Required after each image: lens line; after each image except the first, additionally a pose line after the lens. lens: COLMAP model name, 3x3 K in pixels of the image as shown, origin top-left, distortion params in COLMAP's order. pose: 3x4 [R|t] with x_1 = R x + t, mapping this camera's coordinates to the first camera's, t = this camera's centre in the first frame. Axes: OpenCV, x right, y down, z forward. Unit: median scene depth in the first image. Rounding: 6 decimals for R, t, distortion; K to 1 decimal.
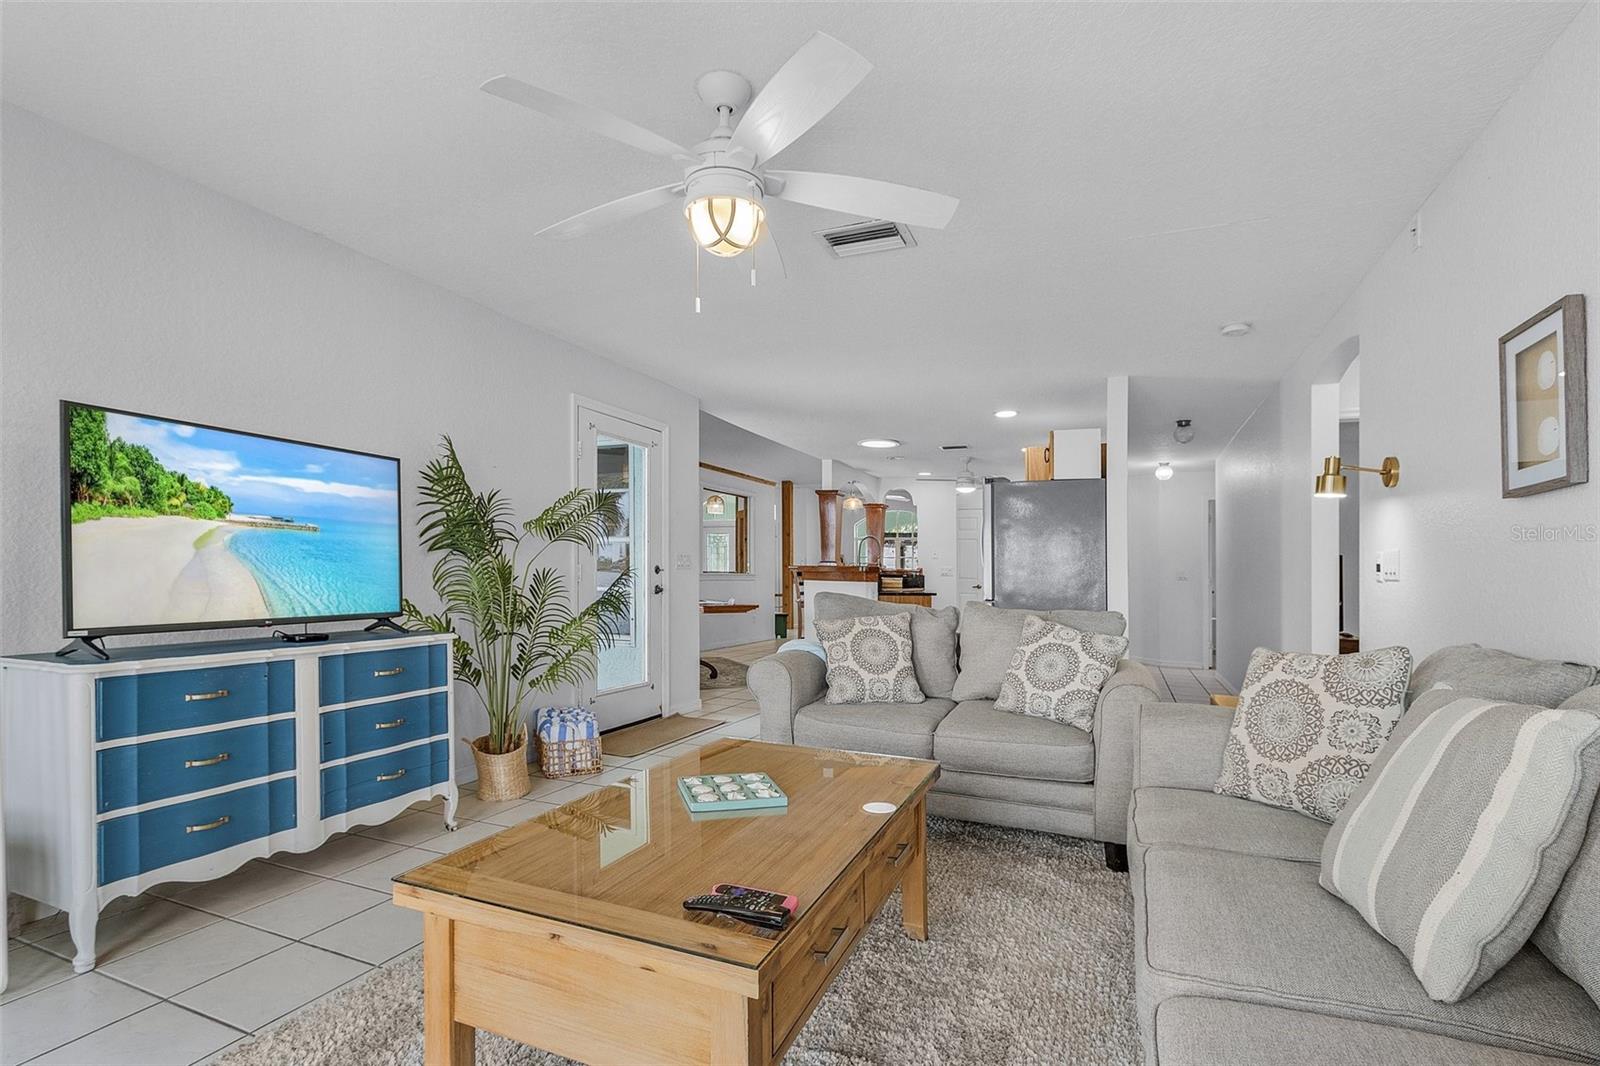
lens RADIAL K [[744.4, 0, 788.6], [0, 744.4, 542.0], [0, 0, 1]] dist [0.005314, -0.001122]
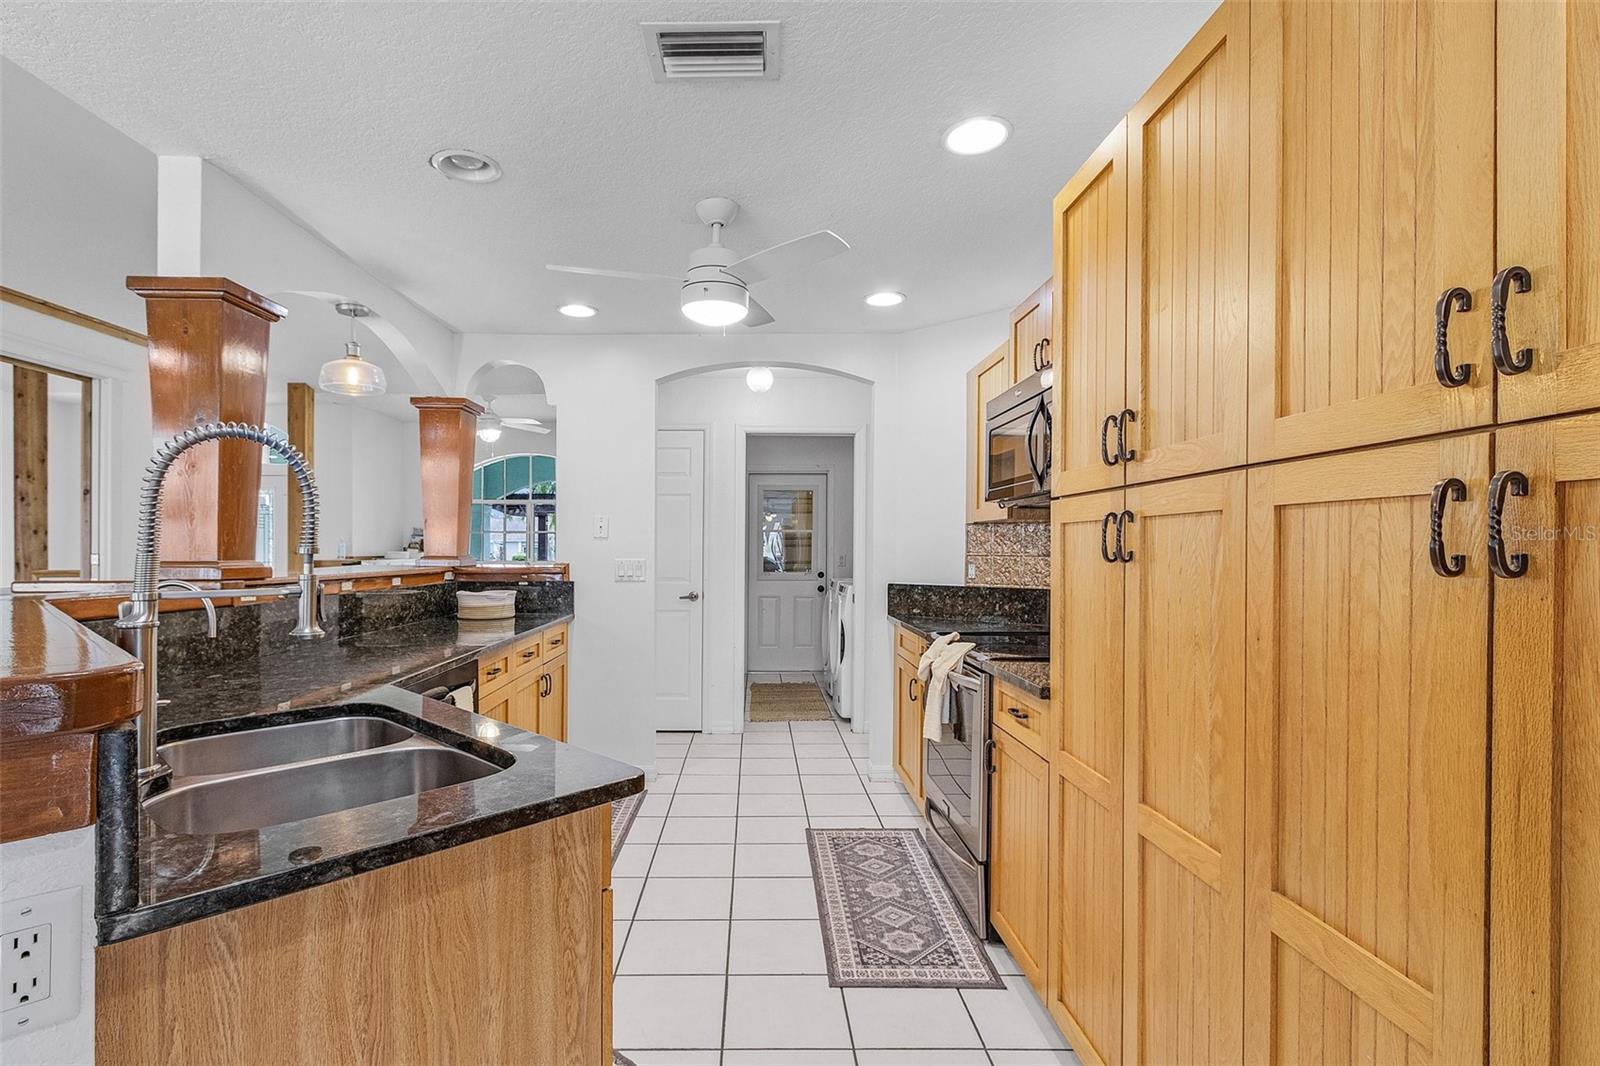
lens RADIAL K [[744.4, 0, 788.6], [0, 744.4, 542.0], [0, 0, 1]] dist [0.005314, -0.001122]
pose [[0.895584, 0.002972, 0.444882, 0.102535], [-0.019011, 0.999320, 0.031595, 0.007958], [-0.444486, -0.036754, 0.895032, 0.564229]]
